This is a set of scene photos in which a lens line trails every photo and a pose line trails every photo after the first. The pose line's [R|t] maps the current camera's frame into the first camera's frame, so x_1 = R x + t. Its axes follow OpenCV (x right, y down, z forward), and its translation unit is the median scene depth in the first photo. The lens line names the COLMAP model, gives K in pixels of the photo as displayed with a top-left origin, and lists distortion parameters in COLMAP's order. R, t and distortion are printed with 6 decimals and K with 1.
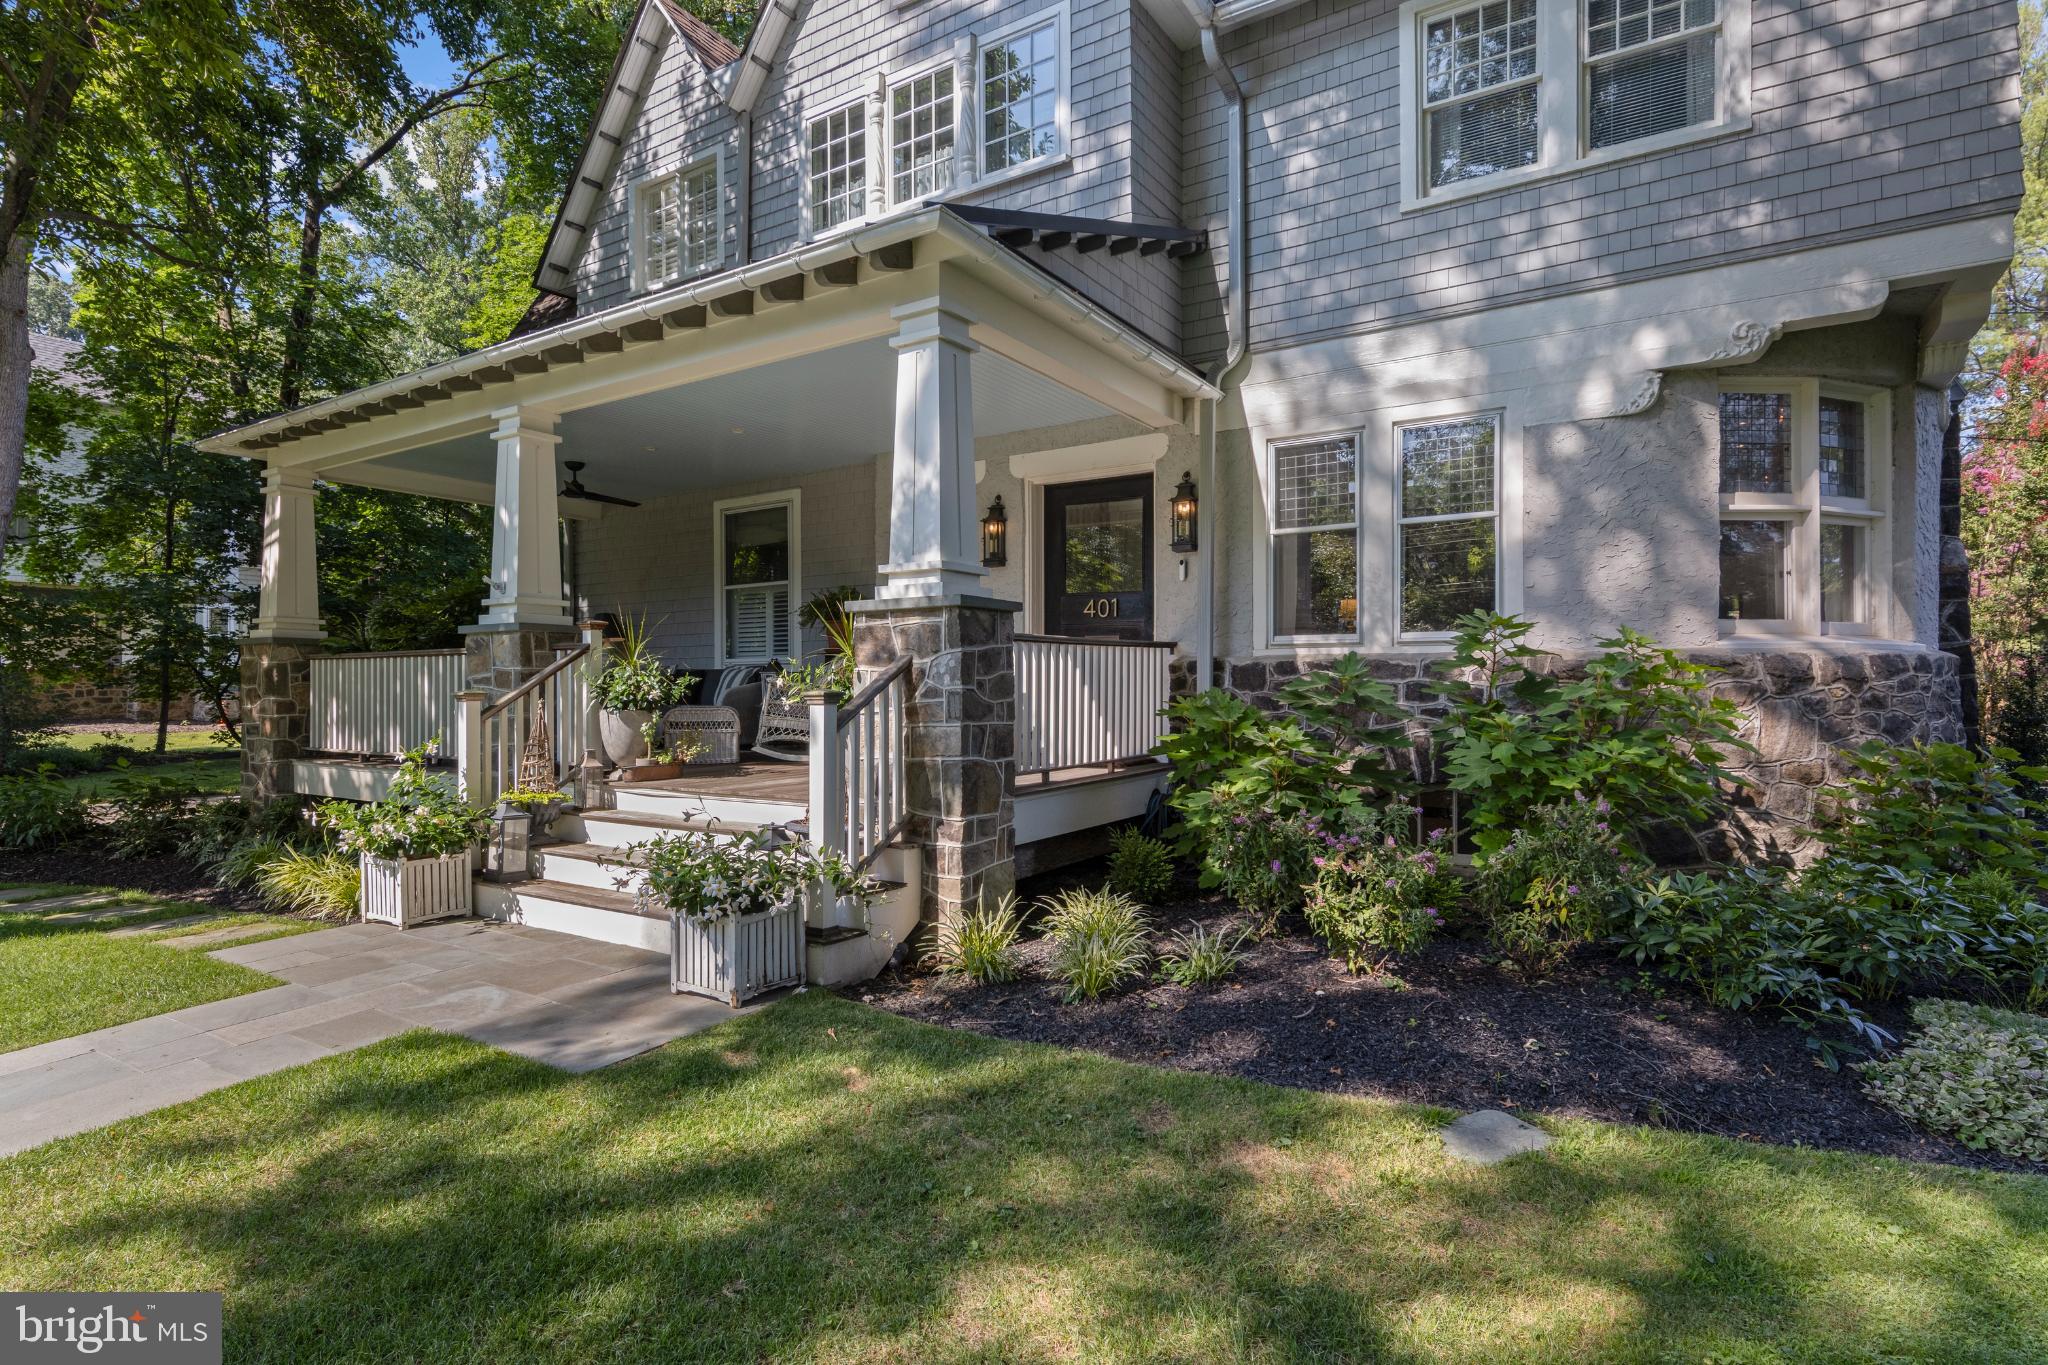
lens RADIAL K [[1044.2, 0, 1025.2], [0, 1044.2, 684.4], [0, 0, 1]] dist [0.016105, -0.003063]
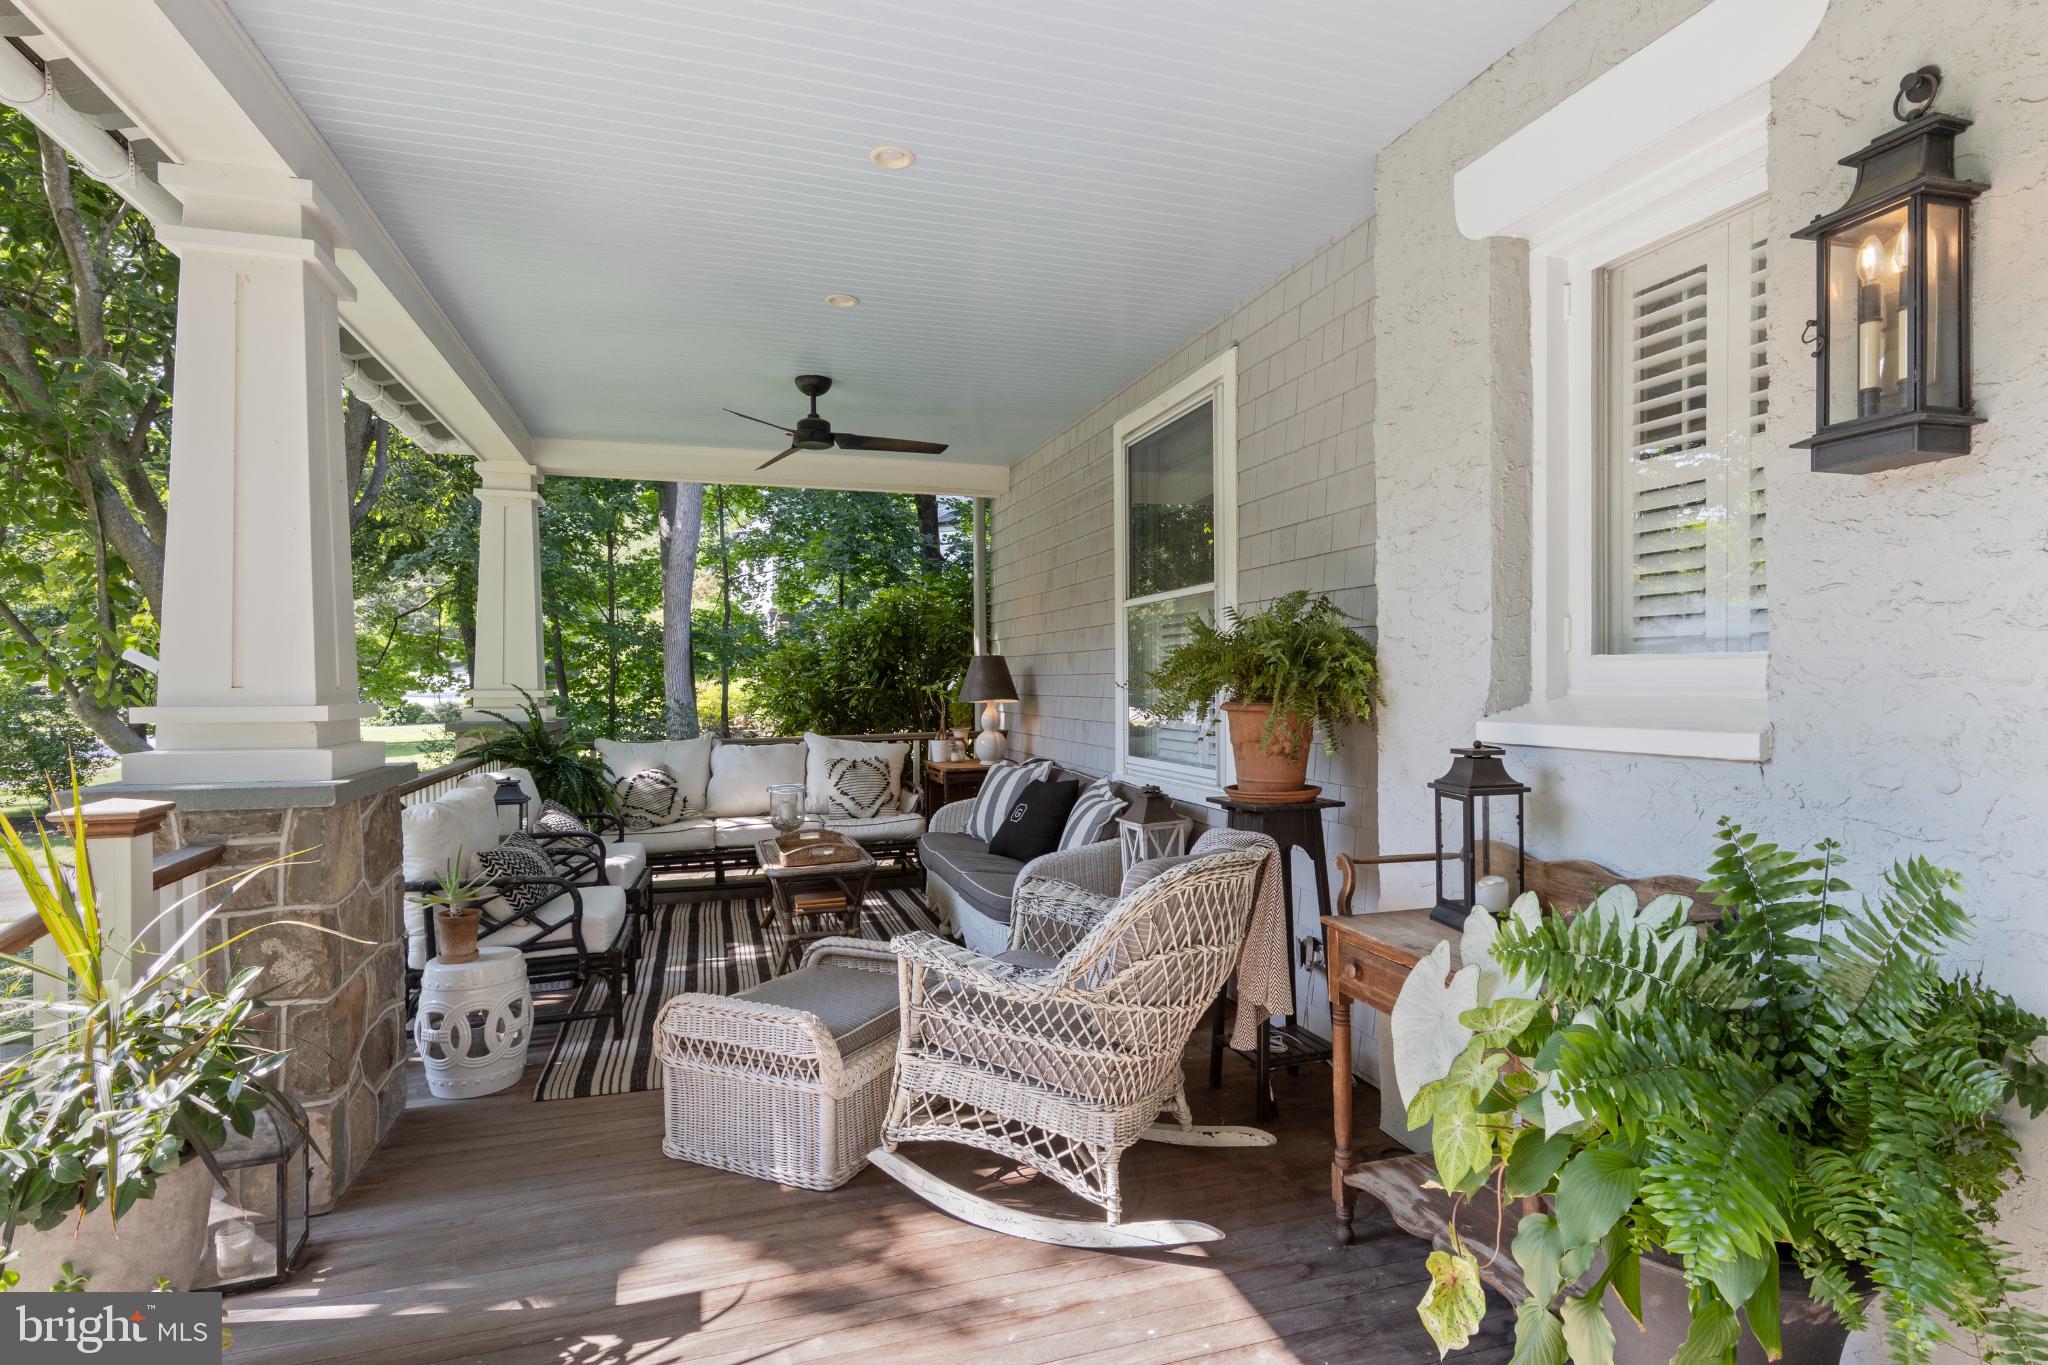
lens RADIAL K [[1044.2, 0, 1018.0], [0, 1044.2, 678.4], [0, 0, 1]] dist [0.016105, -0.003063]
pose [[0.758906, 0.002090, -0.651197, -0.029876], [0.003234, 0.999970, 0.006979, -0.092853], [0.651192, -0.007402, 0.758877, 0.909329]]
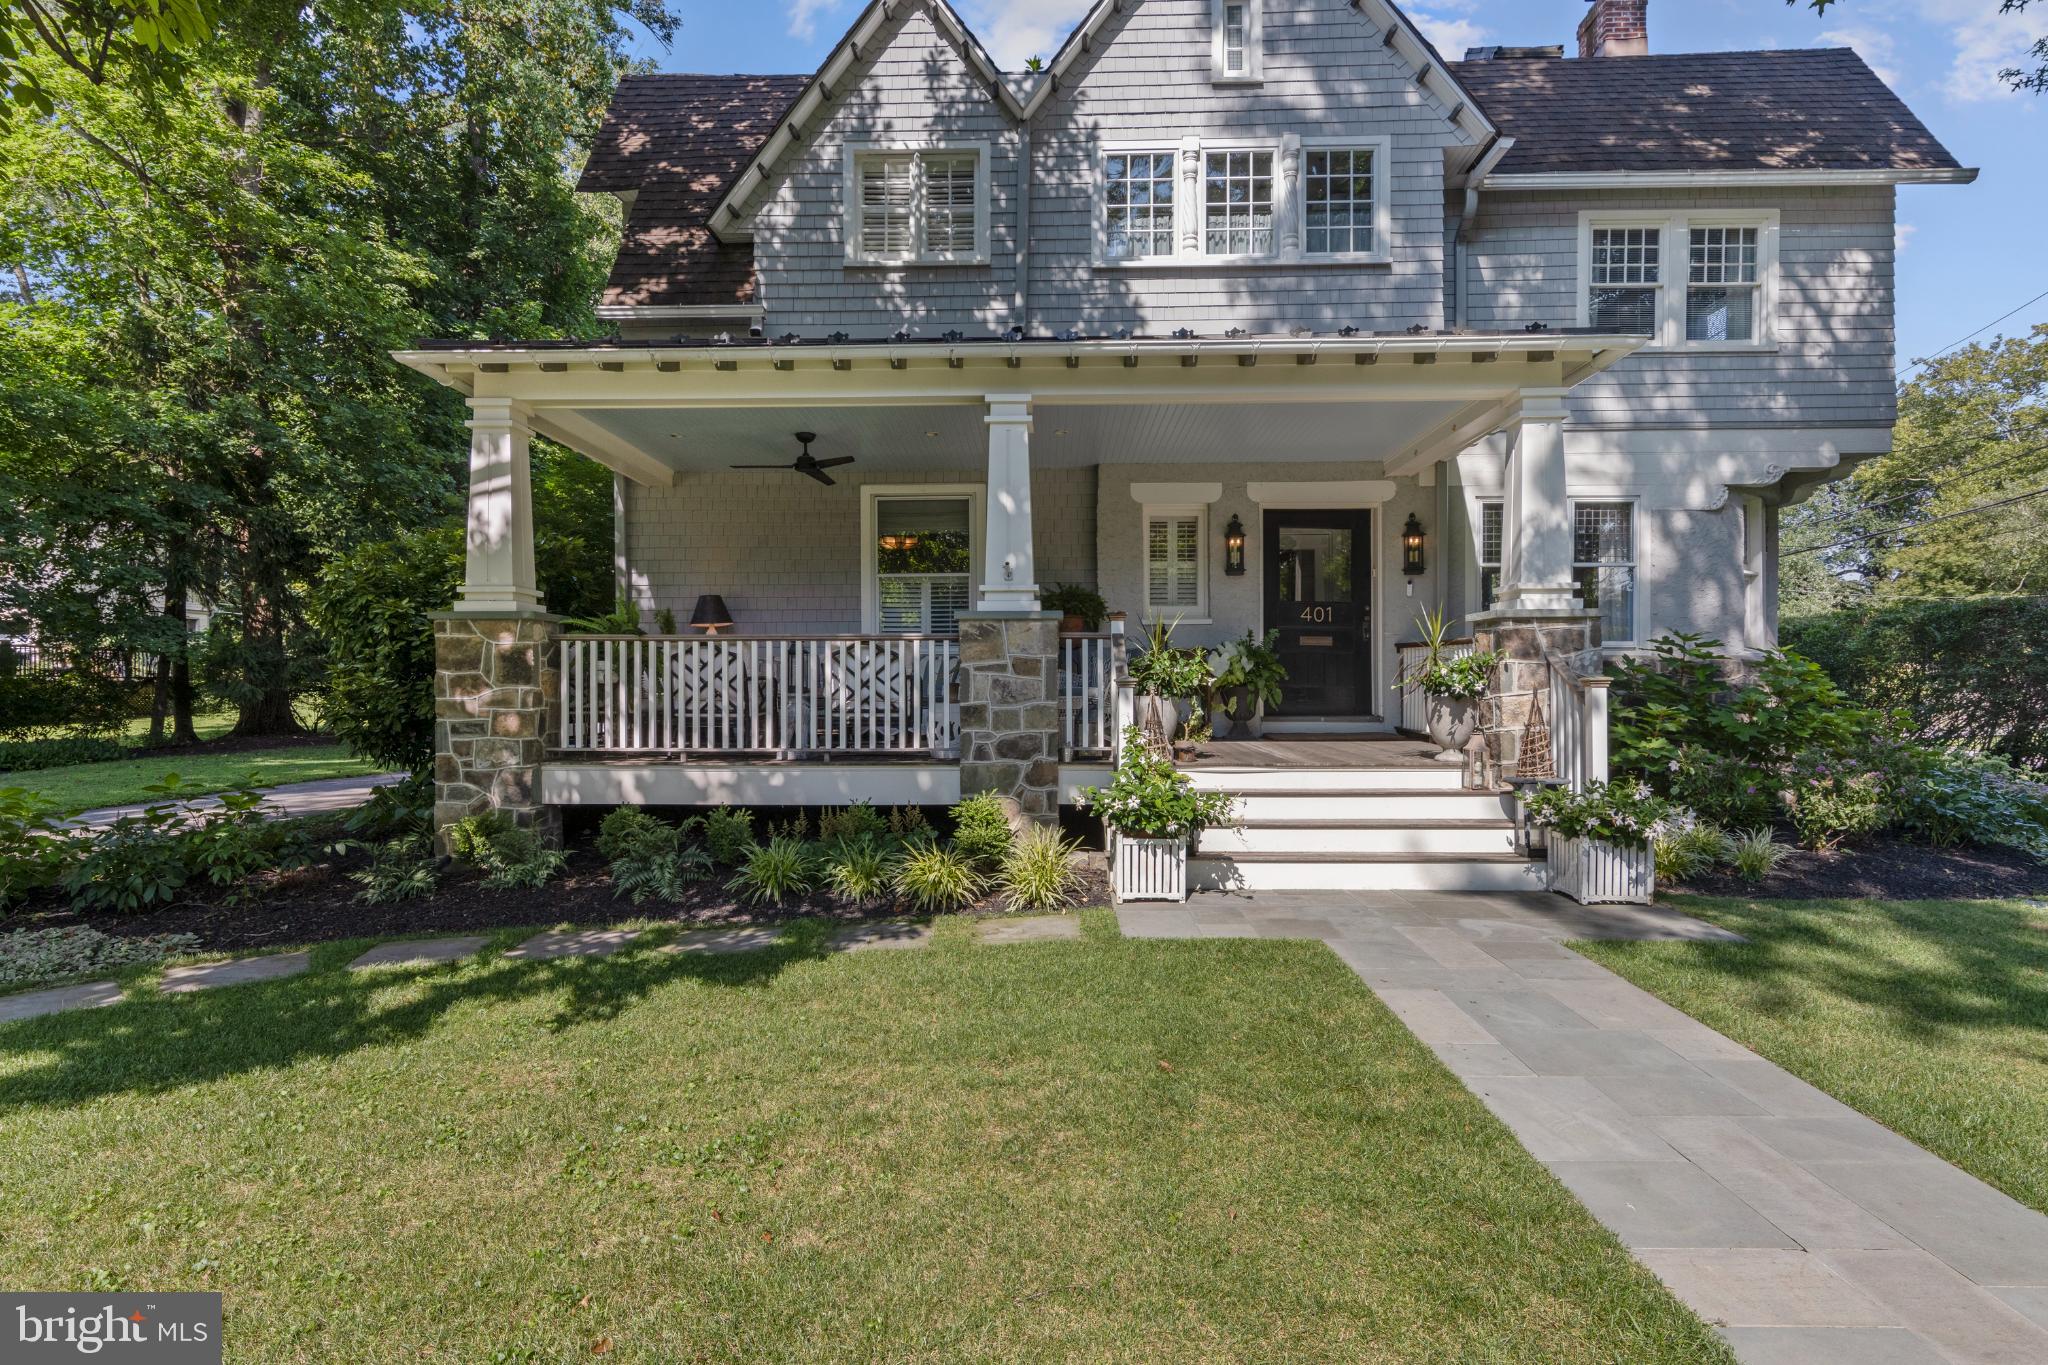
lens RADIAL K [[1044.2, 0, 1029.9], [0, 1044.2, 680.5], [0, 0, 1]] dist [0.016105, -0.003063]
pose [[0.853144, 0.002728, 0.521668, -0.996340], [-0.003138, 0.999995, -0.000097, 0.008266], [-0.521666, -0.001555, 0.853148, 0.143954]]
